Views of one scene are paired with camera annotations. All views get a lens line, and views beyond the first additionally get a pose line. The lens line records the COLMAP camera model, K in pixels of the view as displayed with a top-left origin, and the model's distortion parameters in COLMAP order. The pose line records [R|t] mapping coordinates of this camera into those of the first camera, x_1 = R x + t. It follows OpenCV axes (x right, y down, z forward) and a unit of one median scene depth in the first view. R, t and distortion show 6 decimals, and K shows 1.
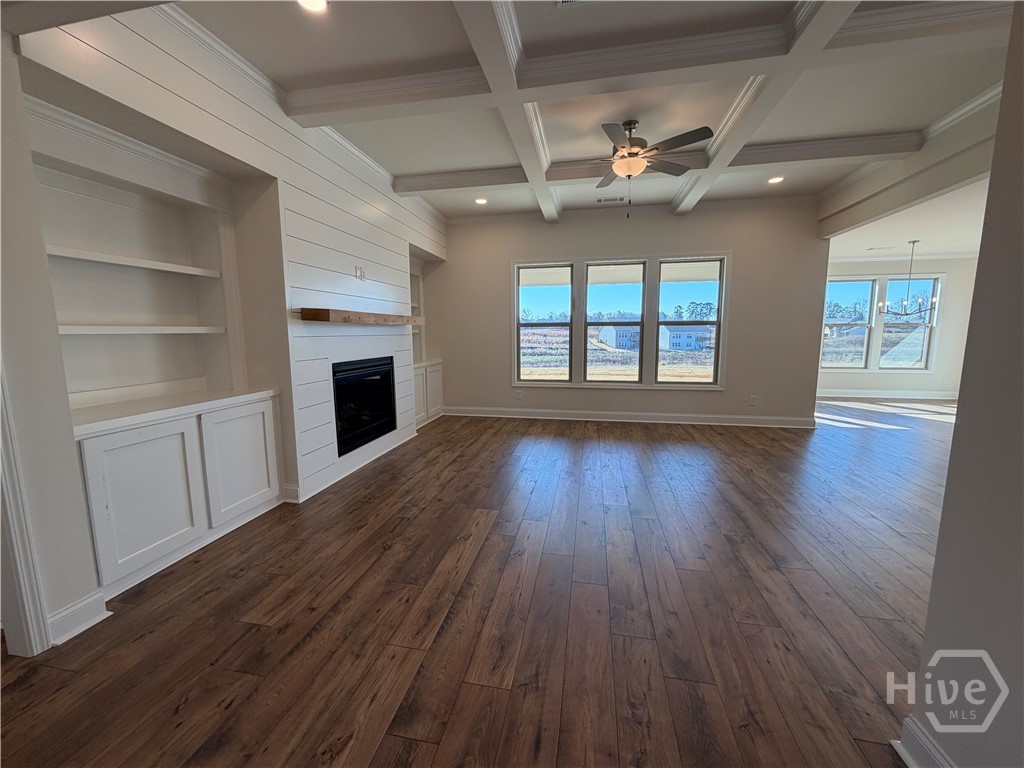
lens RADIAL K [[408.0, 0, 506.5], [0, 408.0, 387.1], [0, 0, 1]] dist [-0.001658, 0.000581]
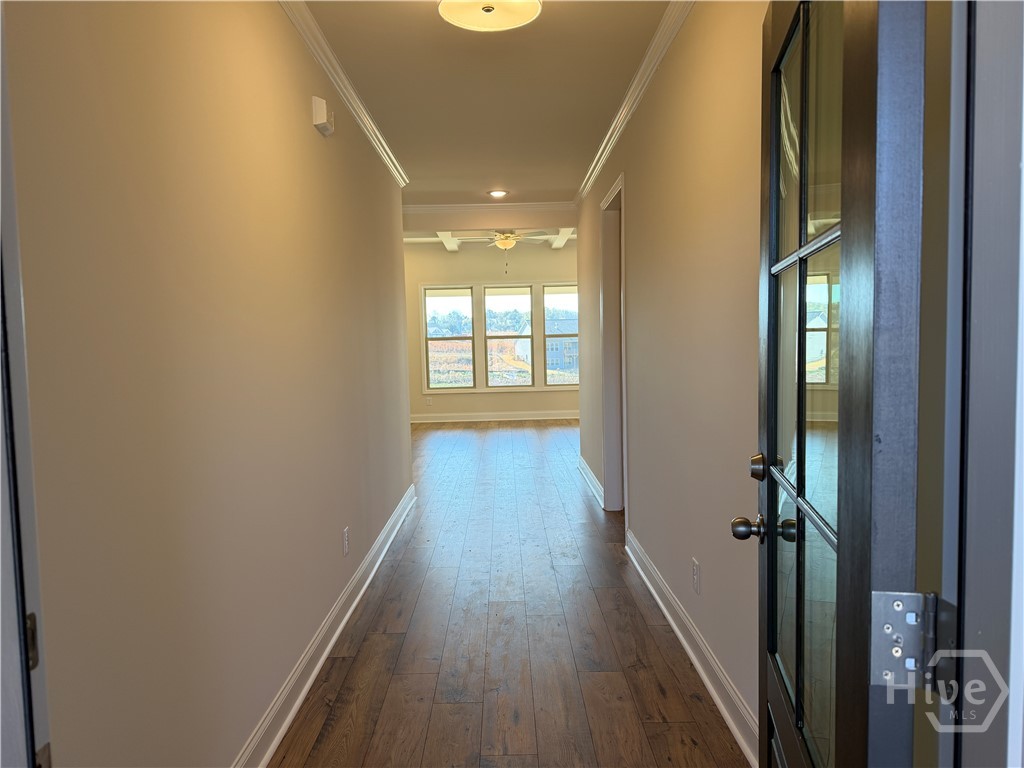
lens RADIAL K [[708.6, 0, 513.6], [0, 708.6, 385.0], [0, 0, 1]] dist [0.030129, -0.001635]
pose [[0.976098, -0.033871, 0.214675, -0.165833], [0.050339, 0.996154, -0.071714, 0.131036], [-0.211420, 0.080806, 0.974049, -0.975603]]
